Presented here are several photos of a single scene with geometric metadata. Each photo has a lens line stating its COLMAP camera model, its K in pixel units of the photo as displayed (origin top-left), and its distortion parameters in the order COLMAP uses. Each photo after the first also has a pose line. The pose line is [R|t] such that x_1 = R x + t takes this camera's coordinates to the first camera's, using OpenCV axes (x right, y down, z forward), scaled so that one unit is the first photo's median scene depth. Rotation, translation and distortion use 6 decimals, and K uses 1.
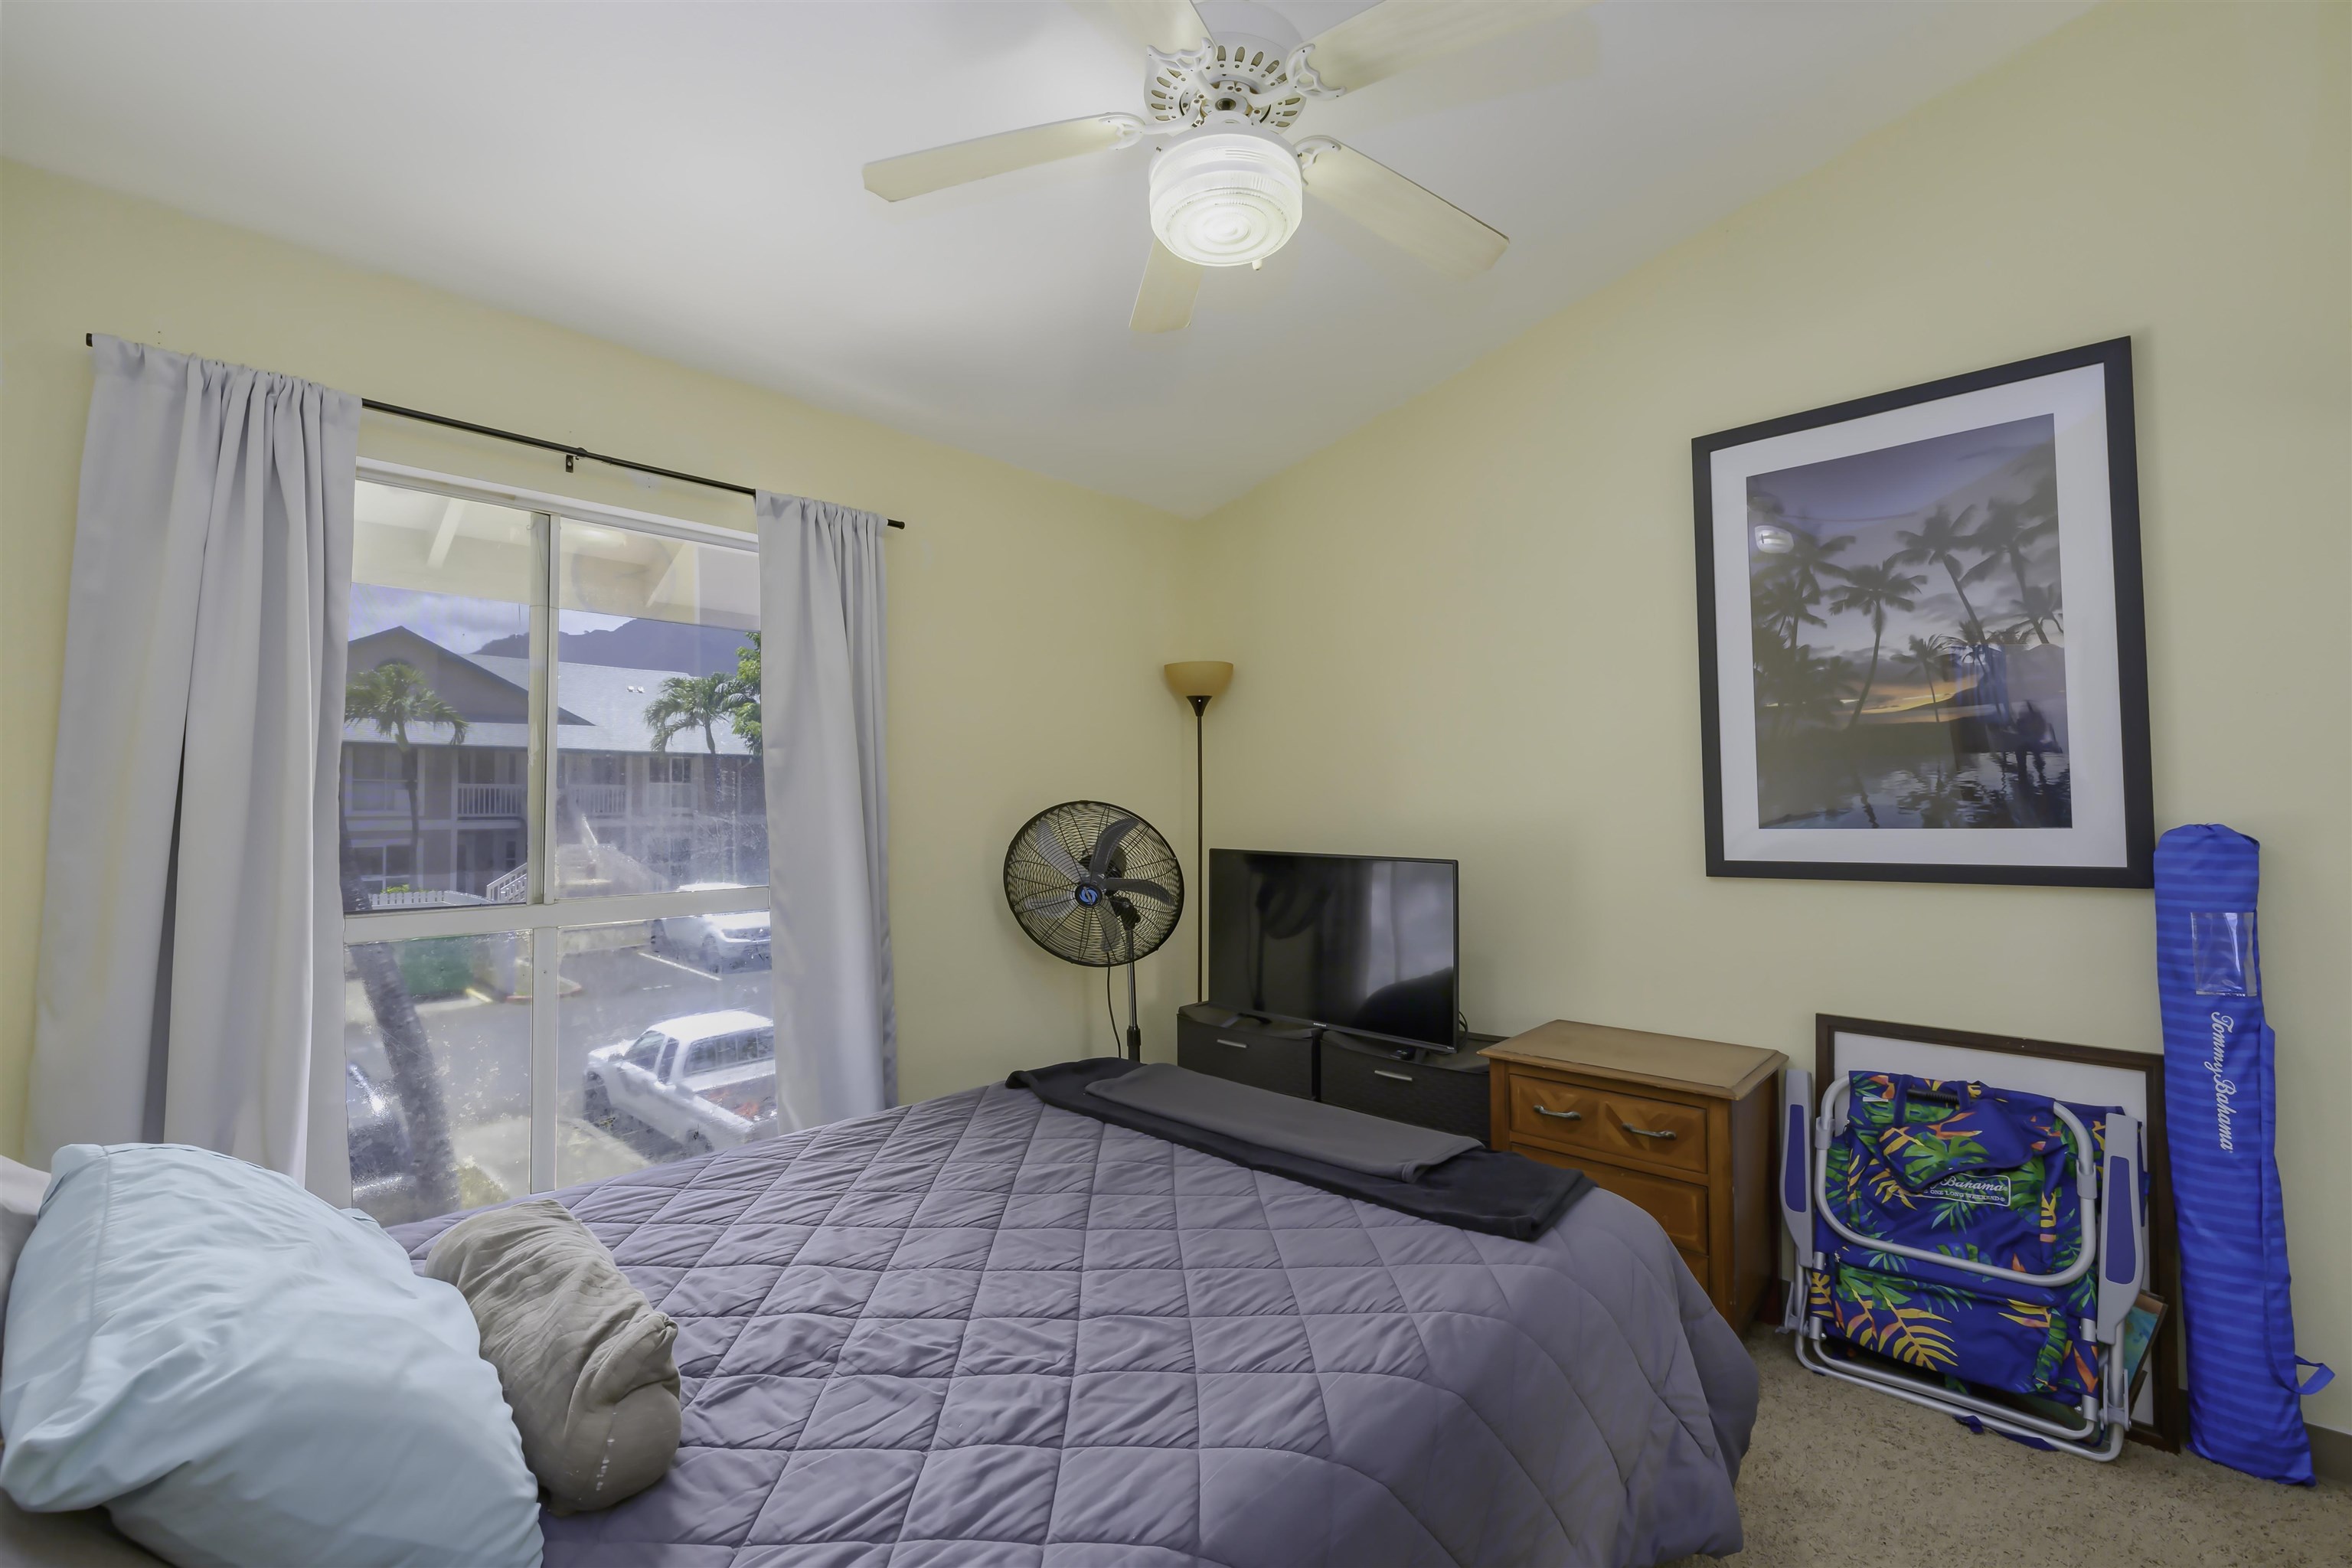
lens RADIAL K [[1009.4, 0, 1175.7], [0, 1009.4, 788.5], [0, 0, 1]] dist [0.002407, 0.000282]
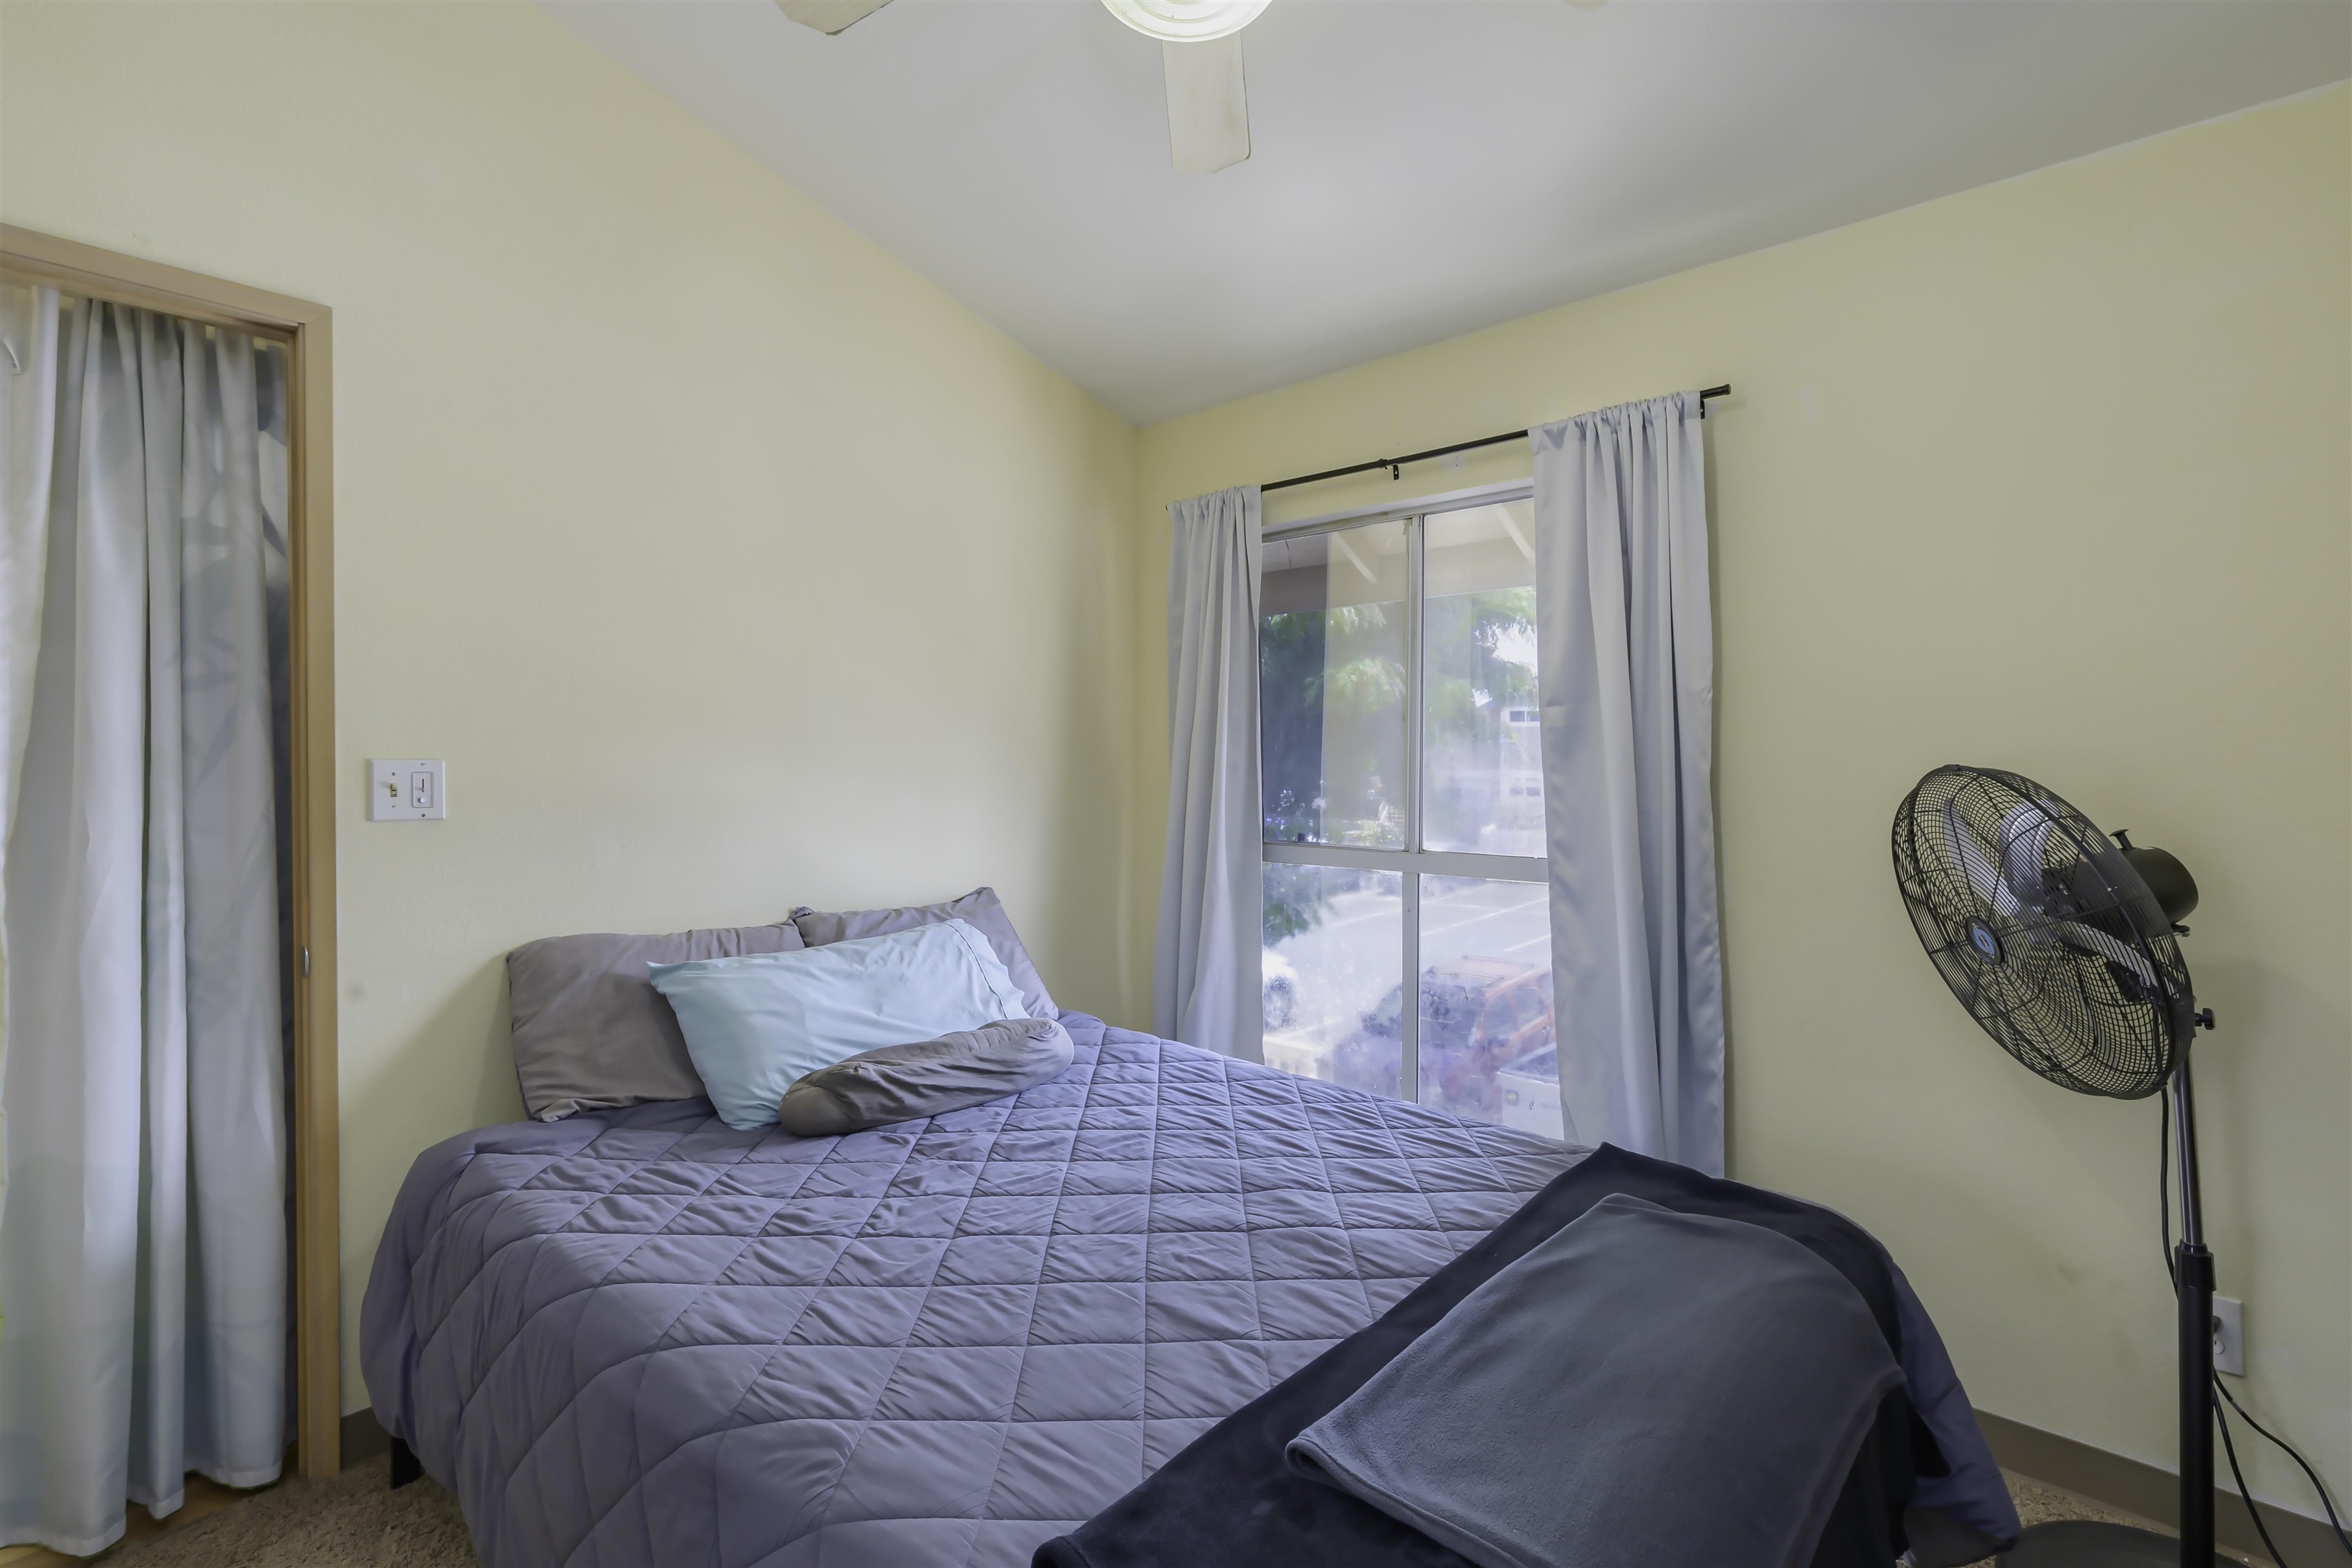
lens RADIAL K [[1065.6, 0, 1176.5], [0, 1065.6, 767.7], [0, 0, 1]] dist [-0.001960, -0.000080]
pose [[0.015775, 0.001081, -0.999875, 0.723238], [0.007524, 0.999971, 0.001200, 0.016458], [0.999847, -0.007542, 0.015767, 0.848662]]
